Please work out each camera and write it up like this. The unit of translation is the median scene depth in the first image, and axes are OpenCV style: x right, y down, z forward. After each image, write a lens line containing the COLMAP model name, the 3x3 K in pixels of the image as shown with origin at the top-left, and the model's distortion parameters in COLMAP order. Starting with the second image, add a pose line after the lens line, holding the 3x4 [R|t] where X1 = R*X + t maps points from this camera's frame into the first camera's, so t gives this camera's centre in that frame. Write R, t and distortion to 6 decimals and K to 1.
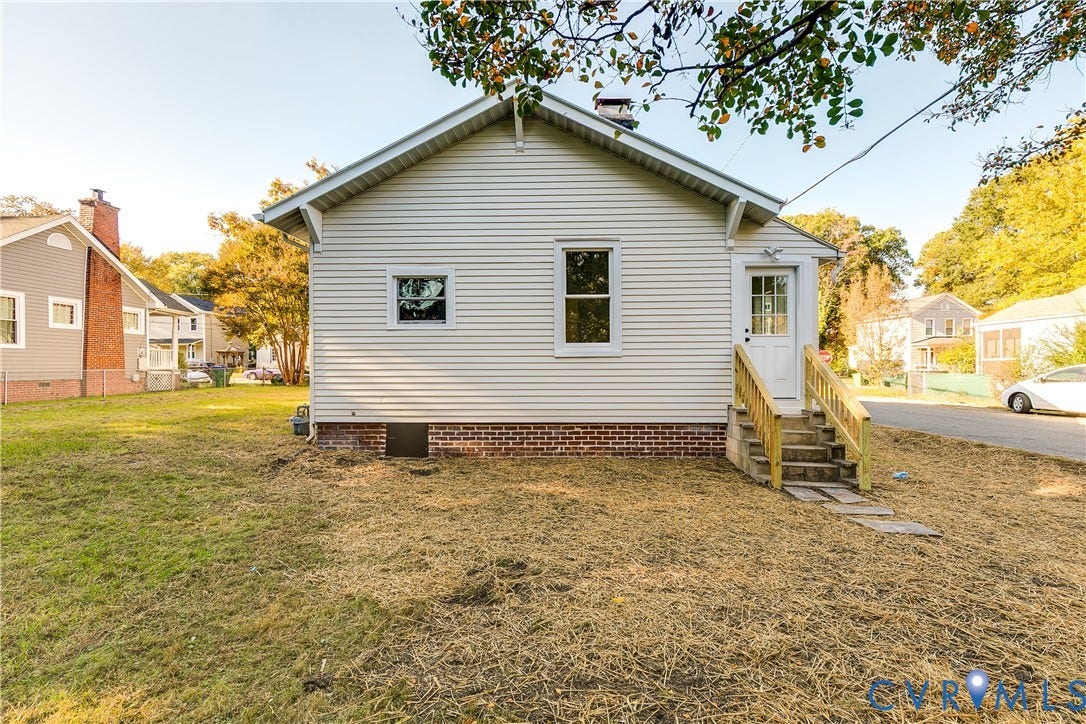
lens RADIAL K [[509.9, 0, 546.3], [0, 509.9, 355.6], [0, 0, 1]] dist [0.002529, -0.000019]
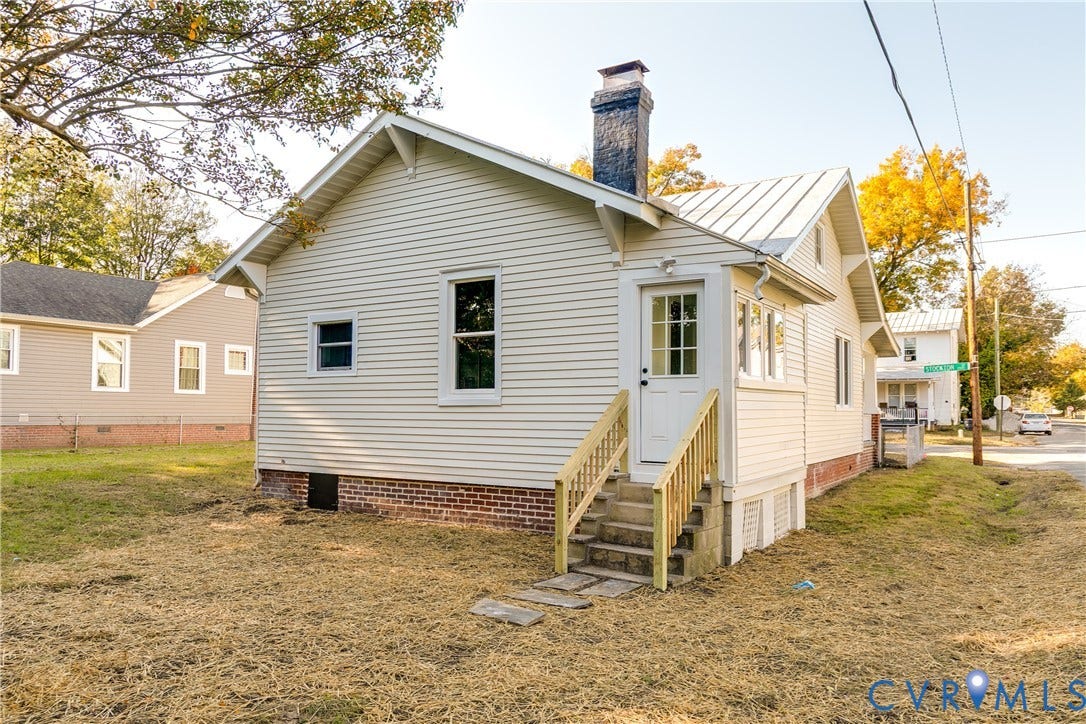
lens RADIAL K [[769.3, 0, 539.8], [0, 769.3, 366.5], [0, 0, 1]] dist [-0.030888, -0.000361]
pose [[0.858735, -0.023316, -0.511889, 0.831545], [0.002984, 0.999175, -0.040506, -0.010479], [0.512411, 0.033256, 0.858096, -0.041036]]
